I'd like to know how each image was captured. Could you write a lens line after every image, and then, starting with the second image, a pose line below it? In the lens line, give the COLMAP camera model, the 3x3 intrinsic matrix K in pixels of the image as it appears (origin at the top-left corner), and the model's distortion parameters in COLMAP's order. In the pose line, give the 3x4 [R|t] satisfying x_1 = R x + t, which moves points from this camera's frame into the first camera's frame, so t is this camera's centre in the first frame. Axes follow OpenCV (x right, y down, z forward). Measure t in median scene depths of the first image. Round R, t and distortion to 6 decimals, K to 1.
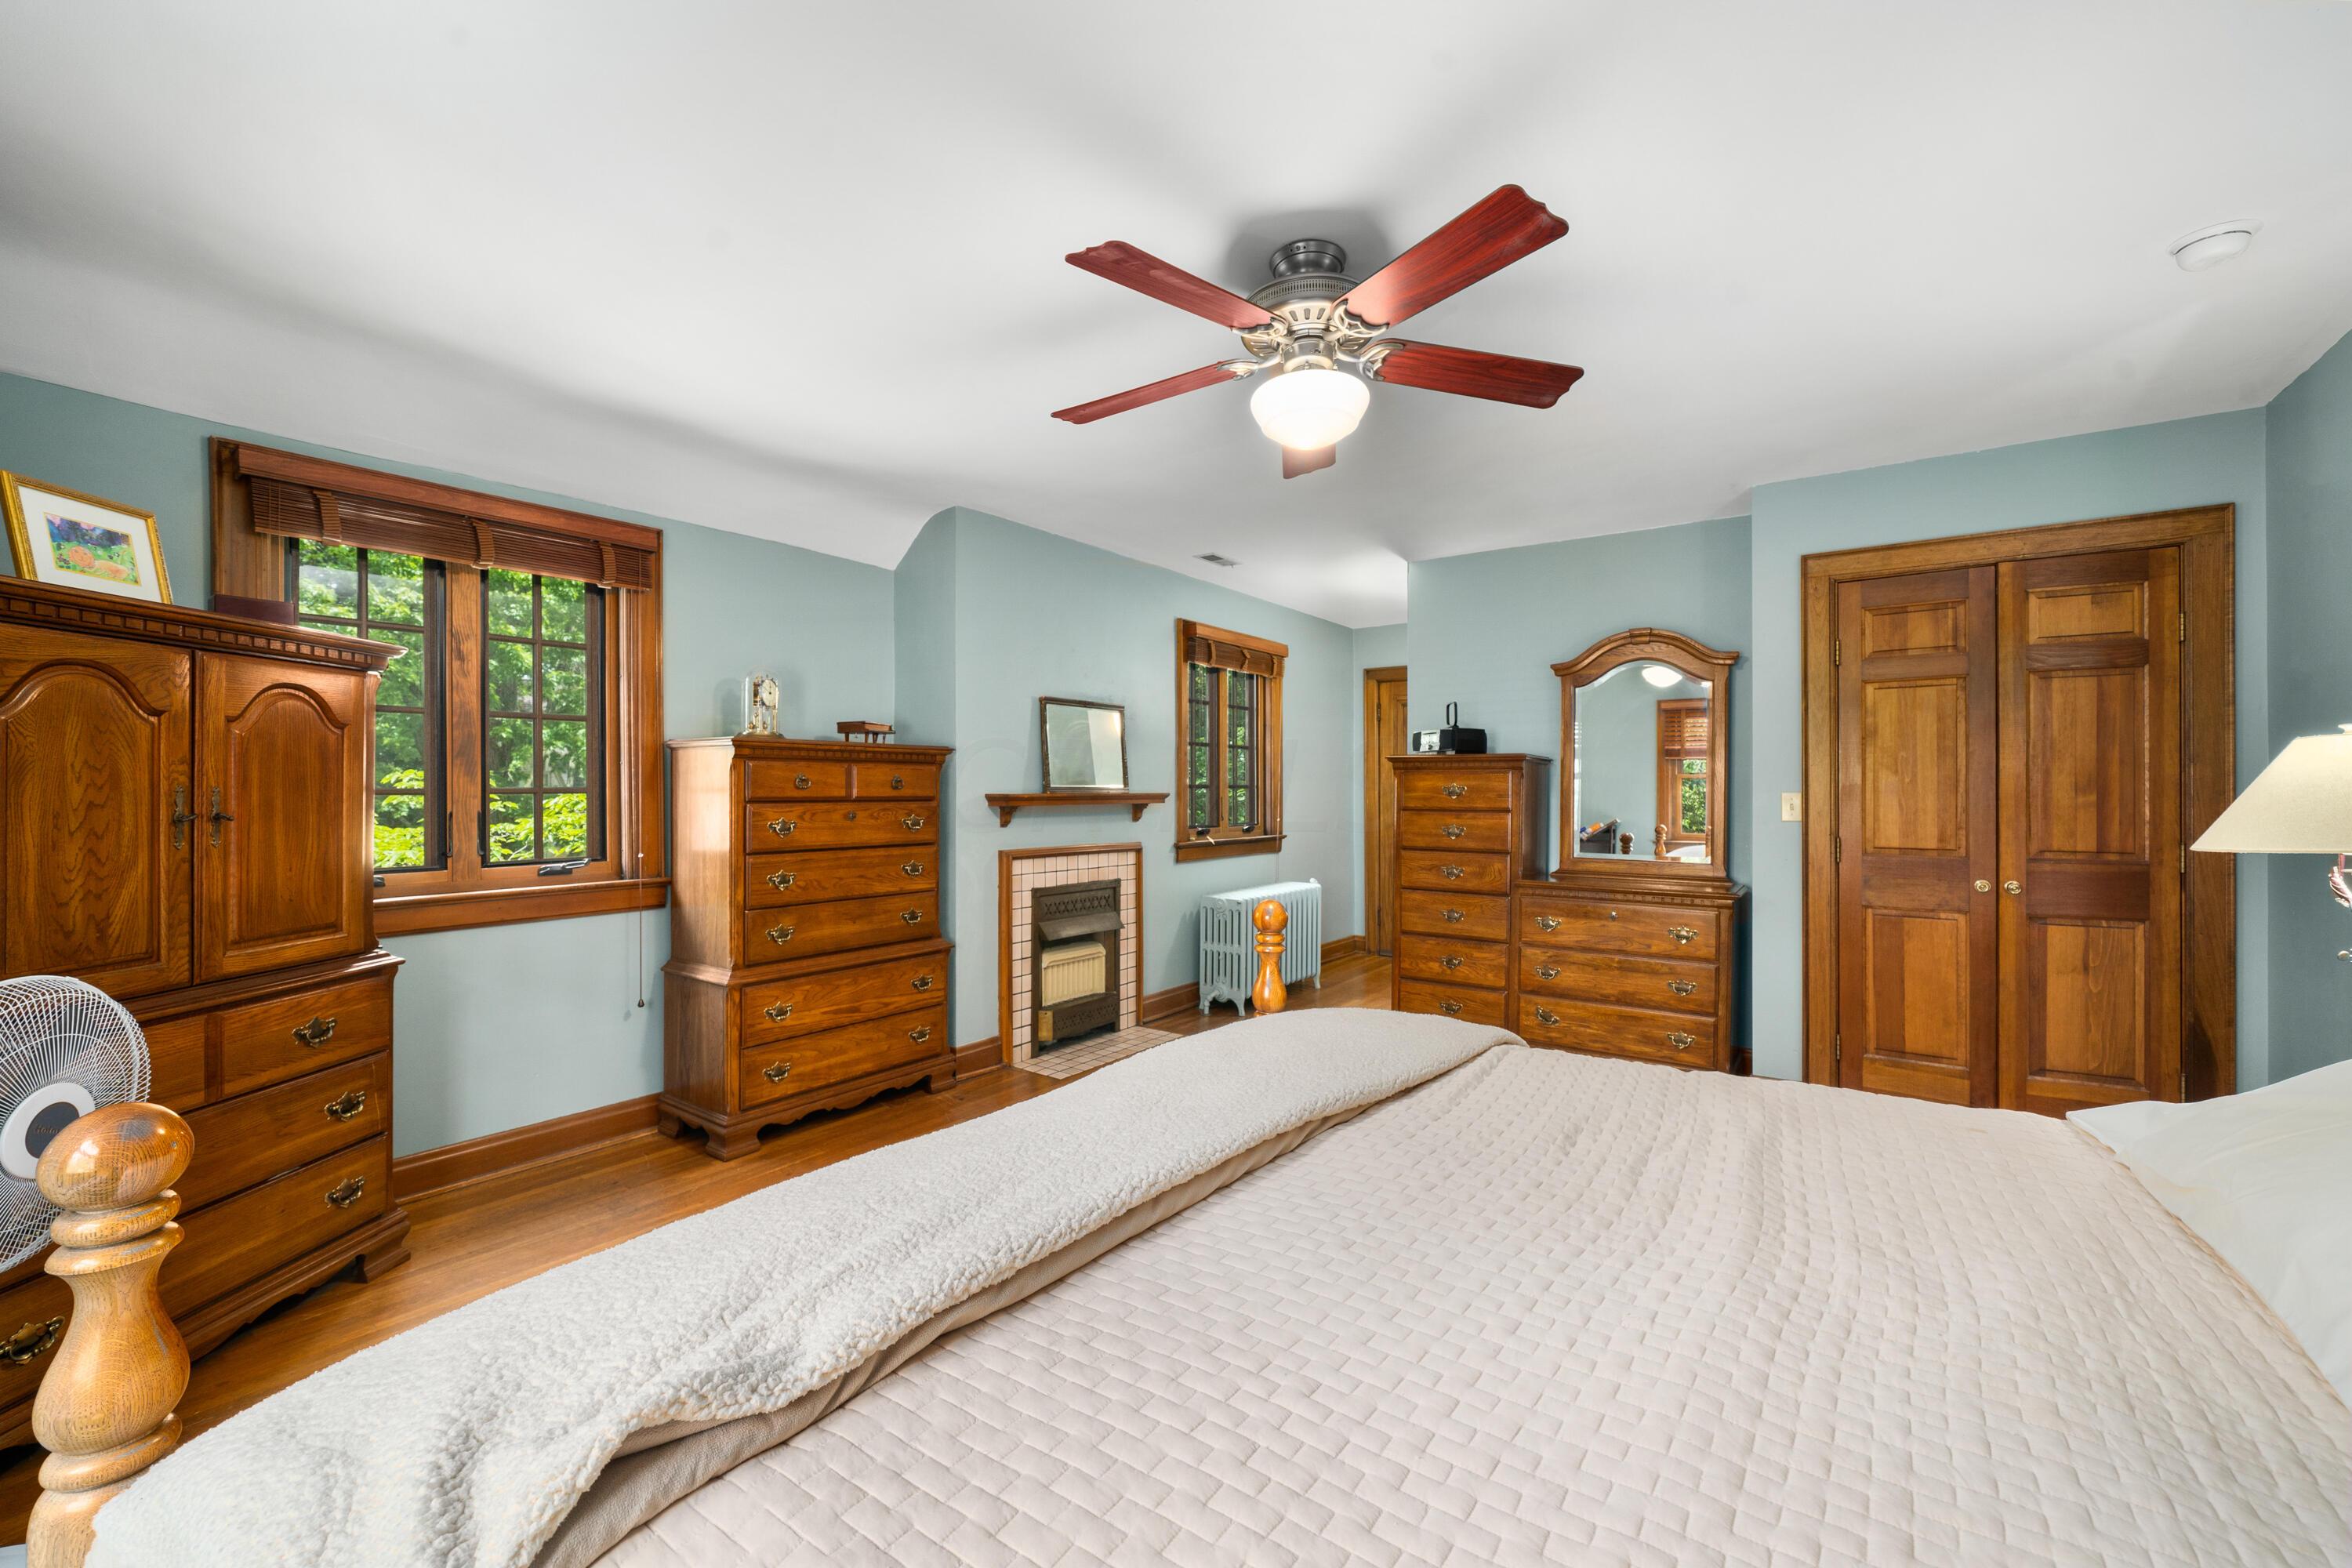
lens RADIAL K [[942.8, 0, 1176.0], [0, 942.8, 784.0], [0, 0, 1]] dist [-0.000458, 0.000030]
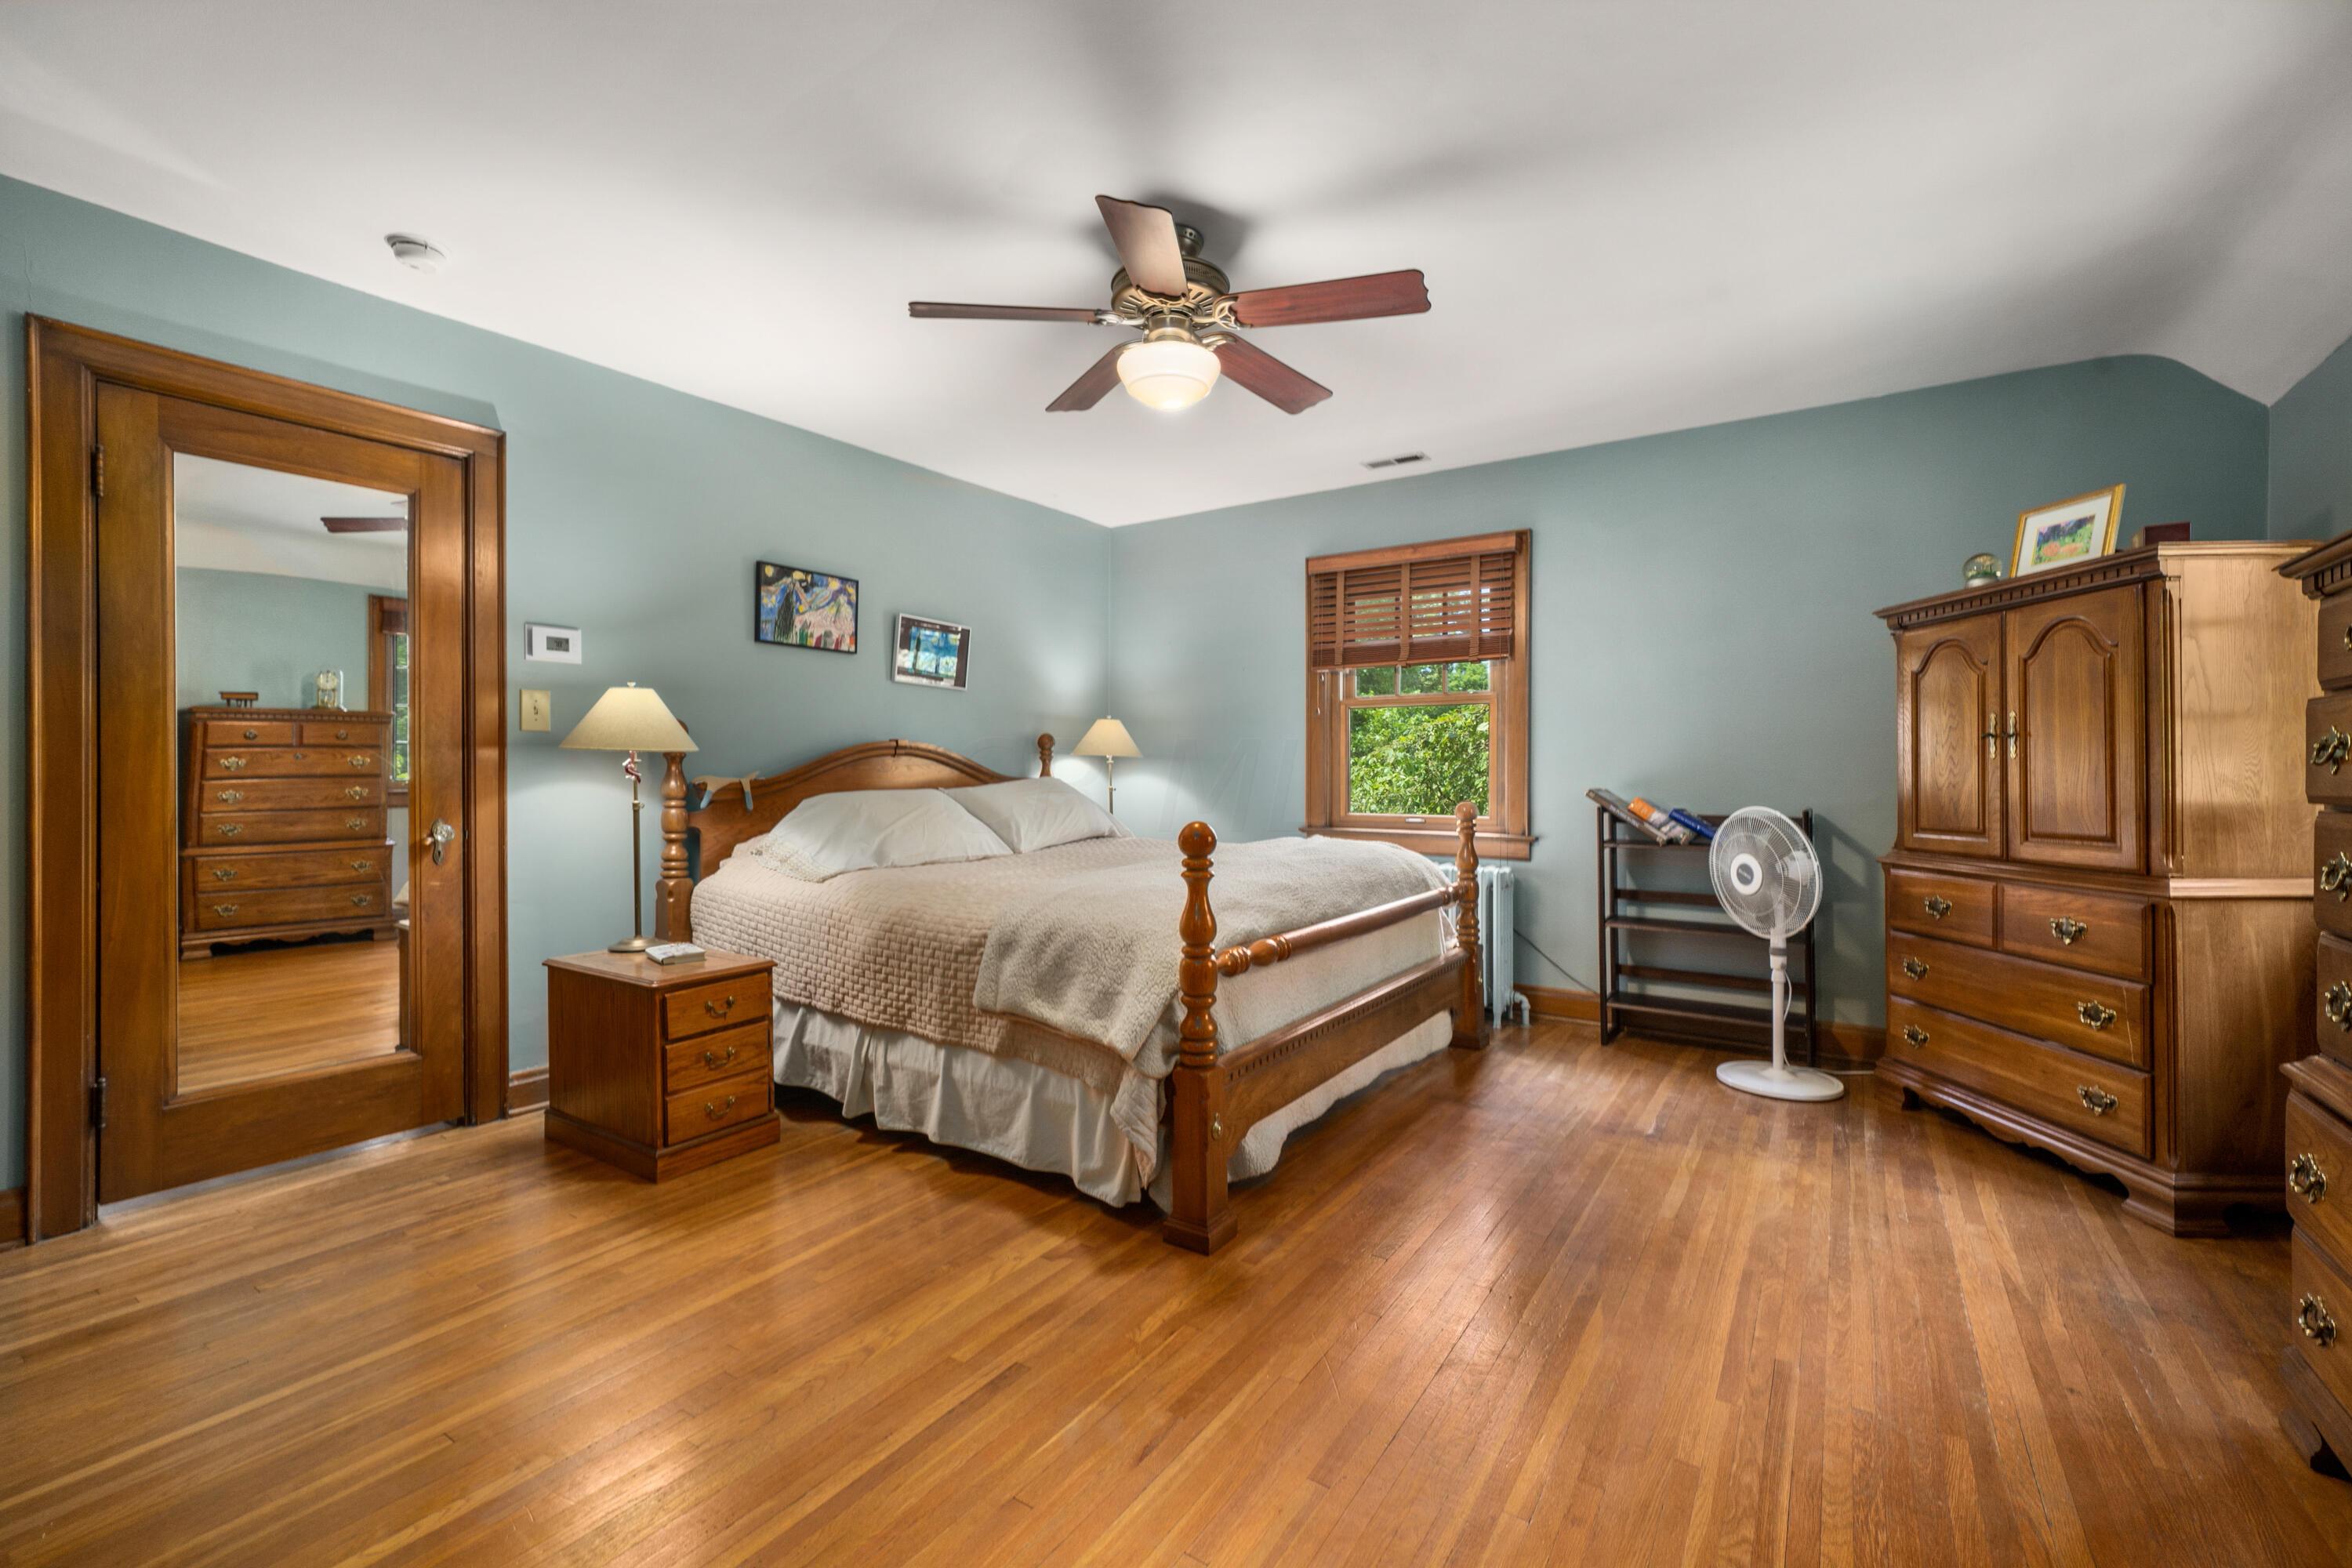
lens RADIAL K [[1018.5, 0, 1175.9], [0, 1018.5, 776.6], [0, 0, 1]] dist [0.002970, 0.000637]
pose [[-0.999540, -0.003125, -0.030159, 0.093685], [-0.003004, 0.999987, -0.004033, 0.053919], [0.030171, -0.003940, -0.999537, 1.258363]]
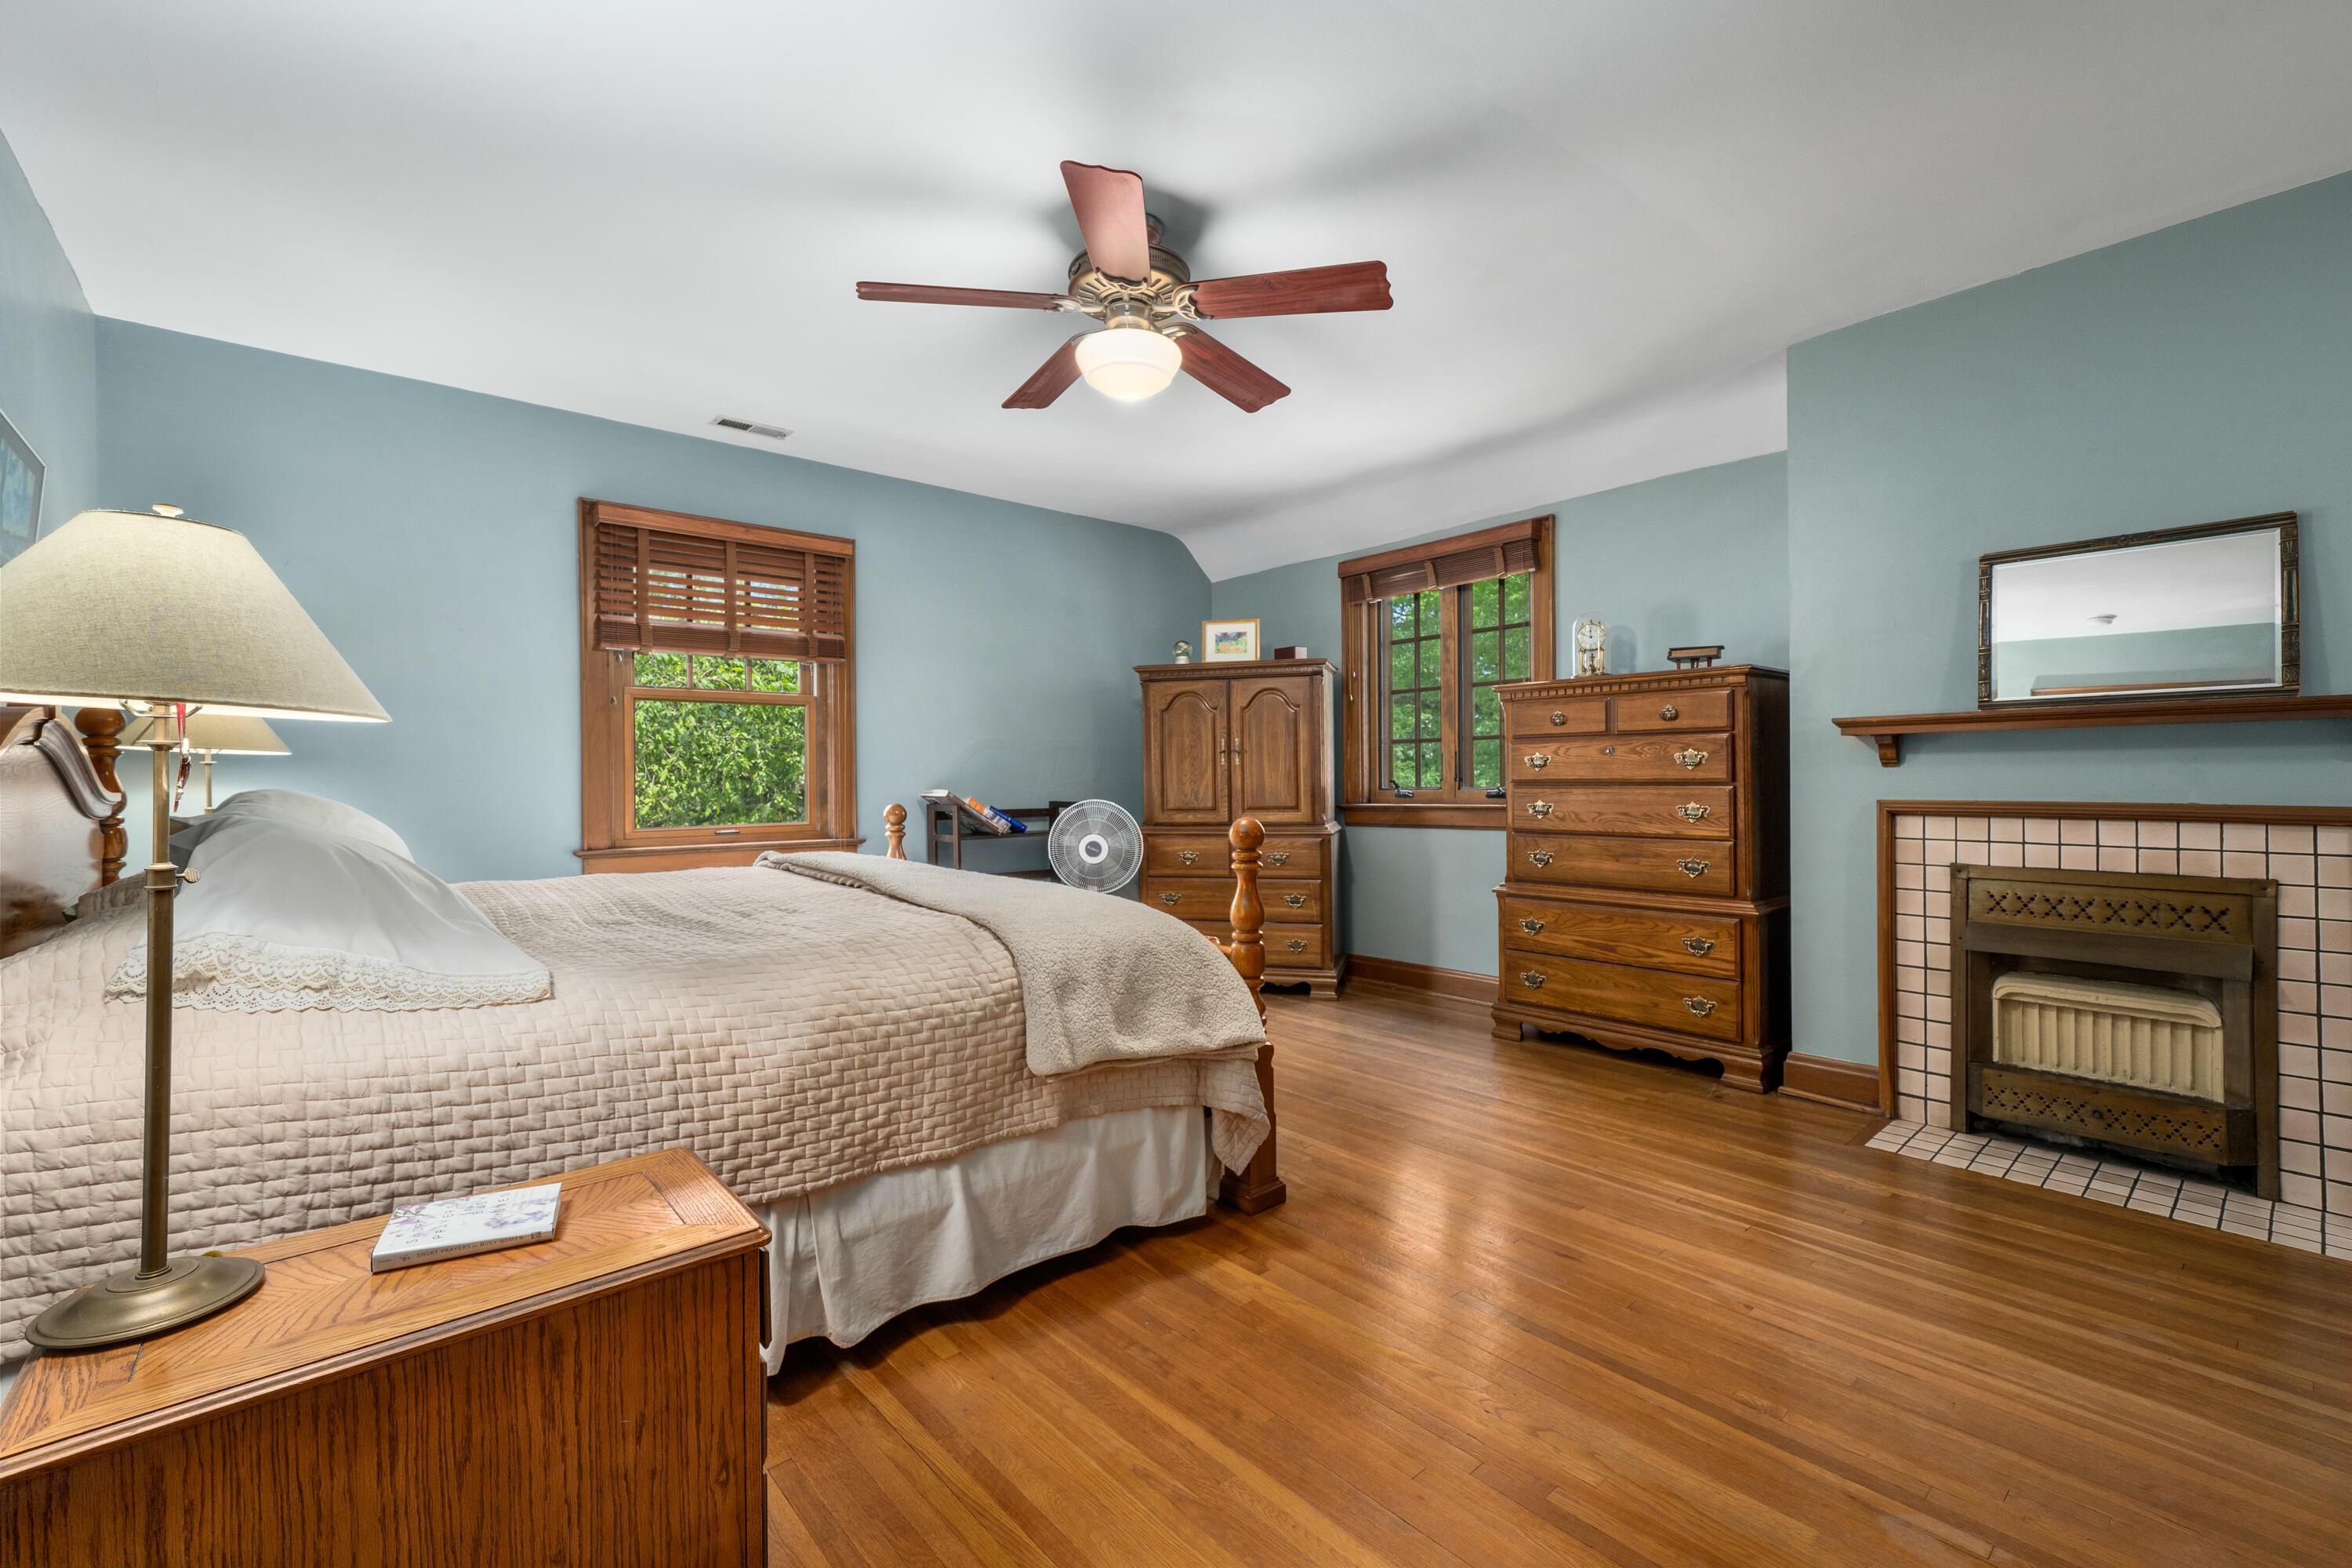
lens RADIAL K [[999.1, 0, 1179.5], [0, 999.1, 776.3], [0, 0, 1]] dist [0.001055, 0.000232]
pose [[-0.222237, 0.000274, -0.974993, 0.717202], [0.014615, 0.999889, -0.003050, 0.052930], [0.974883, -0.014927, -0.222216, 0.741181]]
